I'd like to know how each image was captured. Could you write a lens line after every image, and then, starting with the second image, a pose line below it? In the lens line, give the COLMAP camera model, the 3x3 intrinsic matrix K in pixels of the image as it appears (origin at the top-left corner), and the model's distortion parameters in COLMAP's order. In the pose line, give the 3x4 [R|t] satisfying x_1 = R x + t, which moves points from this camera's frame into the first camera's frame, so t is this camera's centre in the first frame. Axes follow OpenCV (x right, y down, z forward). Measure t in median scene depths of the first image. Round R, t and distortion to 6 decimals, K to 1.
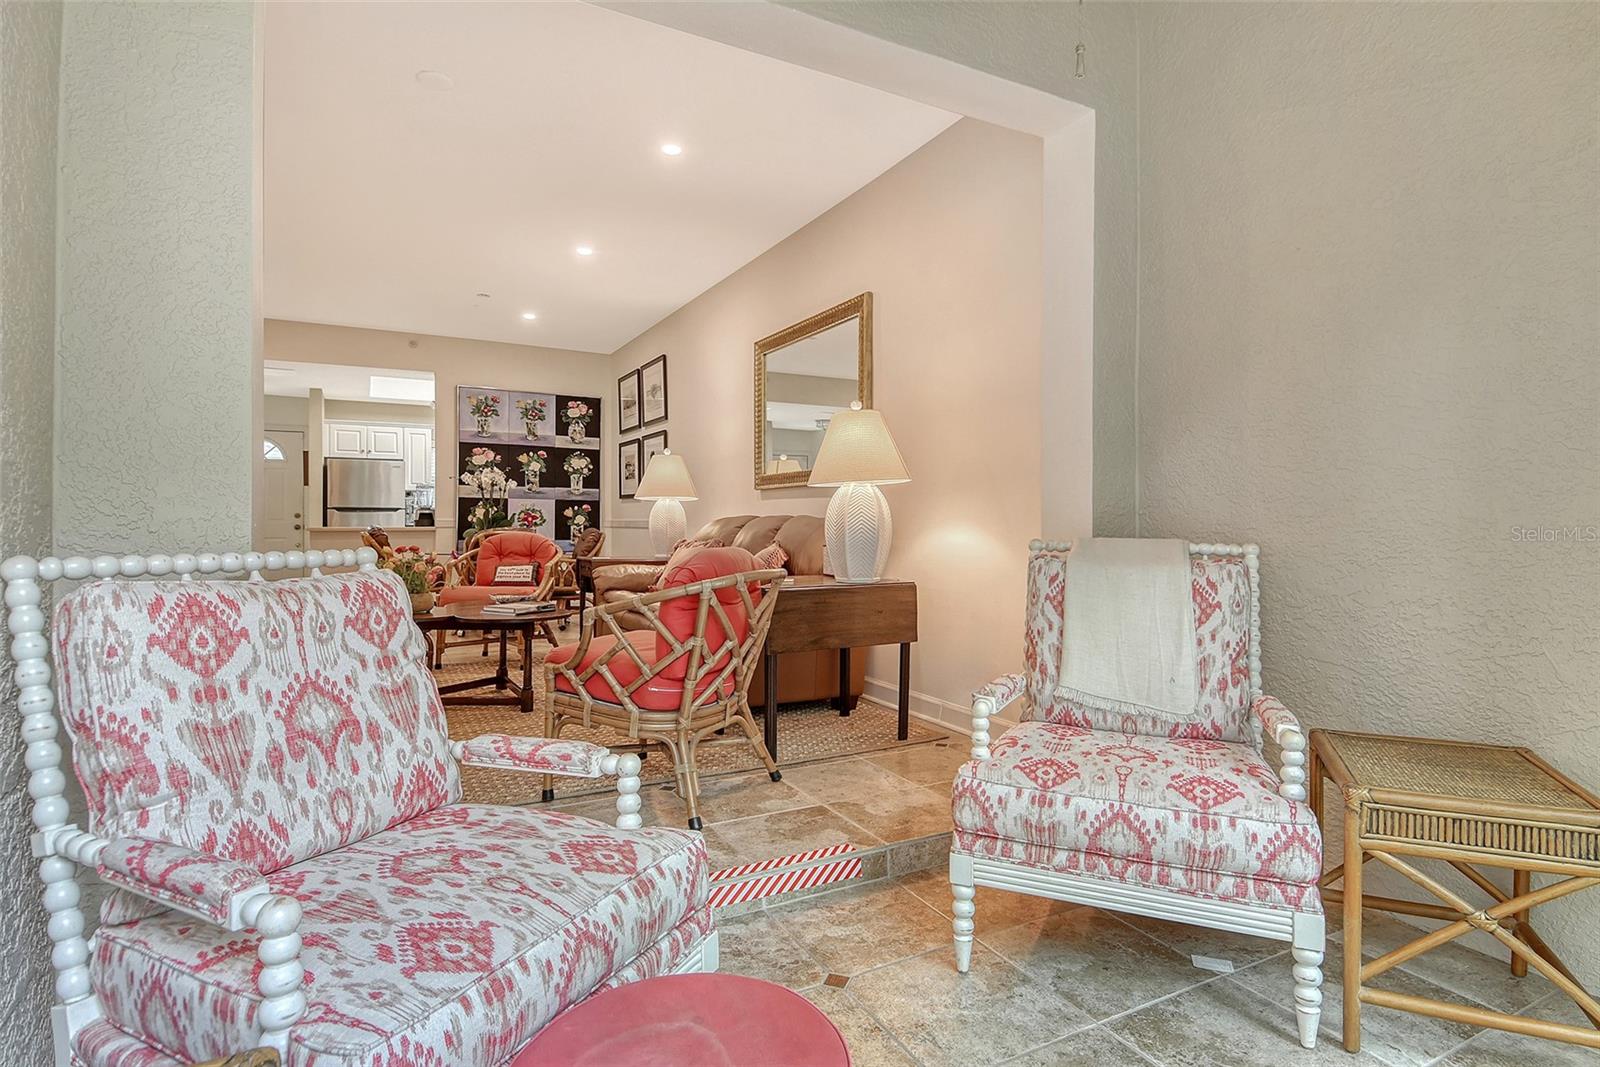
lens RADIAL K [[858.0, 0, 804.3], [0, 858.0, 524.2], [0, 0, 1]] dist [0.006914, -0.000019]
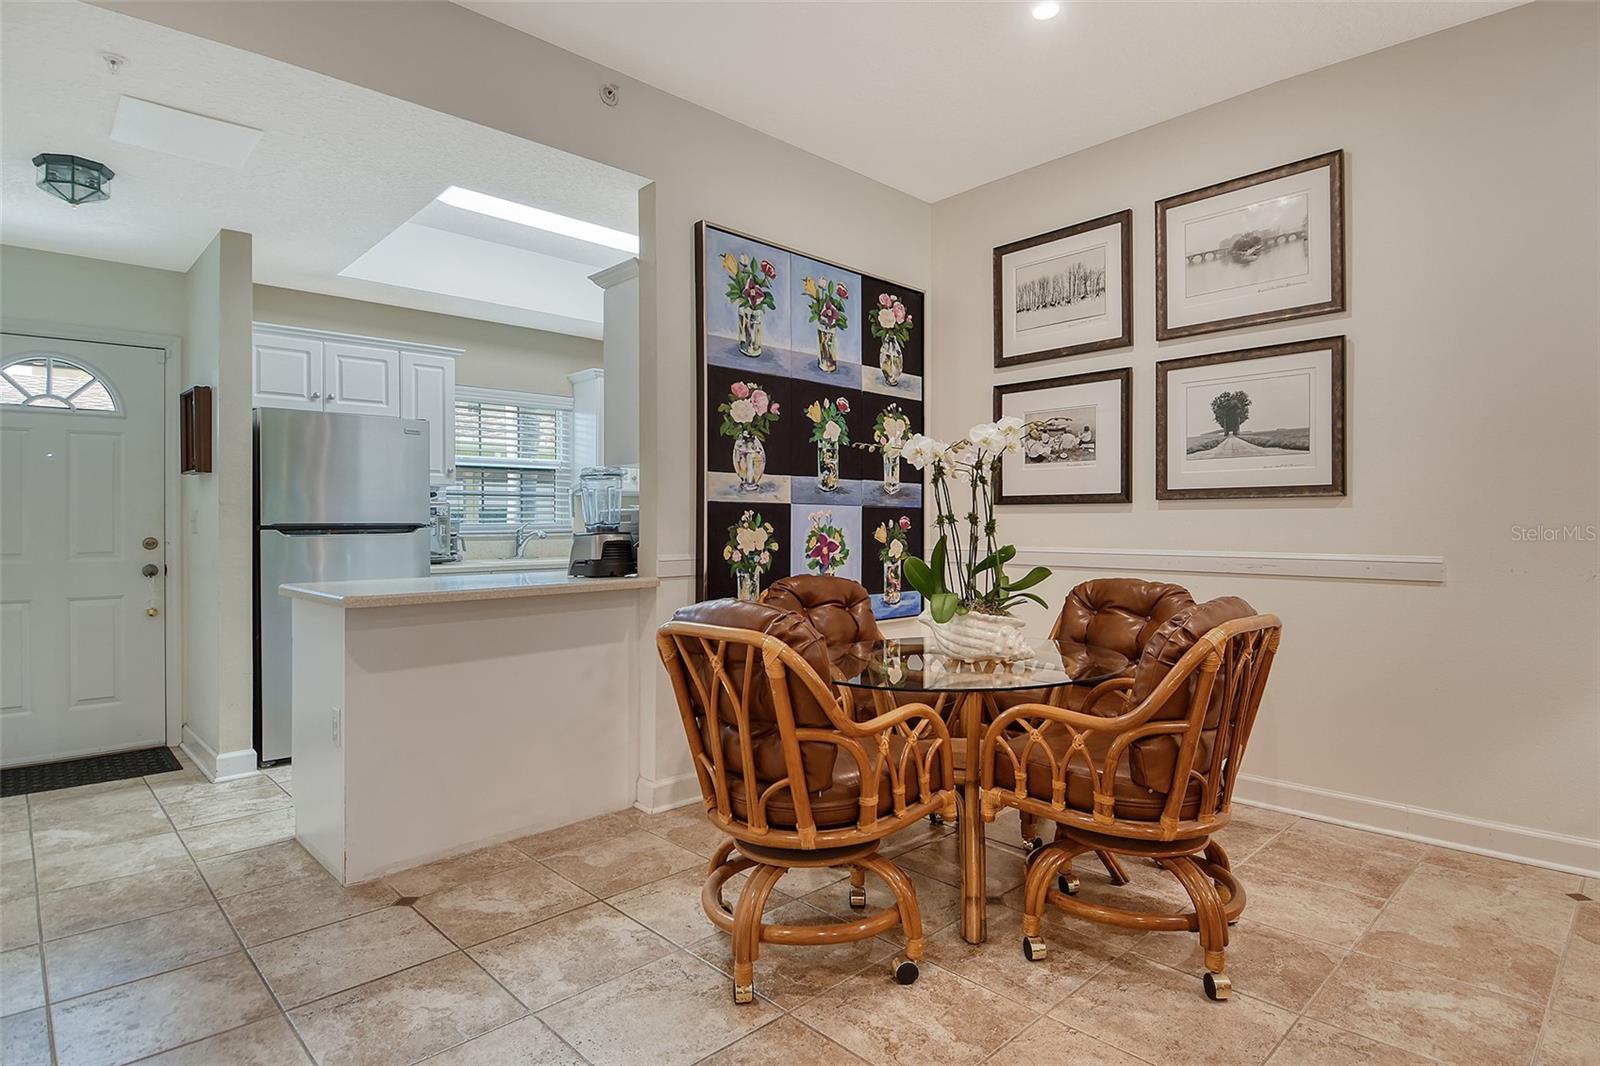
lens RADIAL K [[858.0, 0, 797.6], [0, 858.0, 537.5], [0, 0, 1]] dist [0.006914, -0.000019]
pose [[0.967182, -0.013116, 0.253746, -0.438654], [0.008811, 0.999797, 0.018097, -0.020656], [-0.253932, -0.015268, 0.967101, 0.568144]]
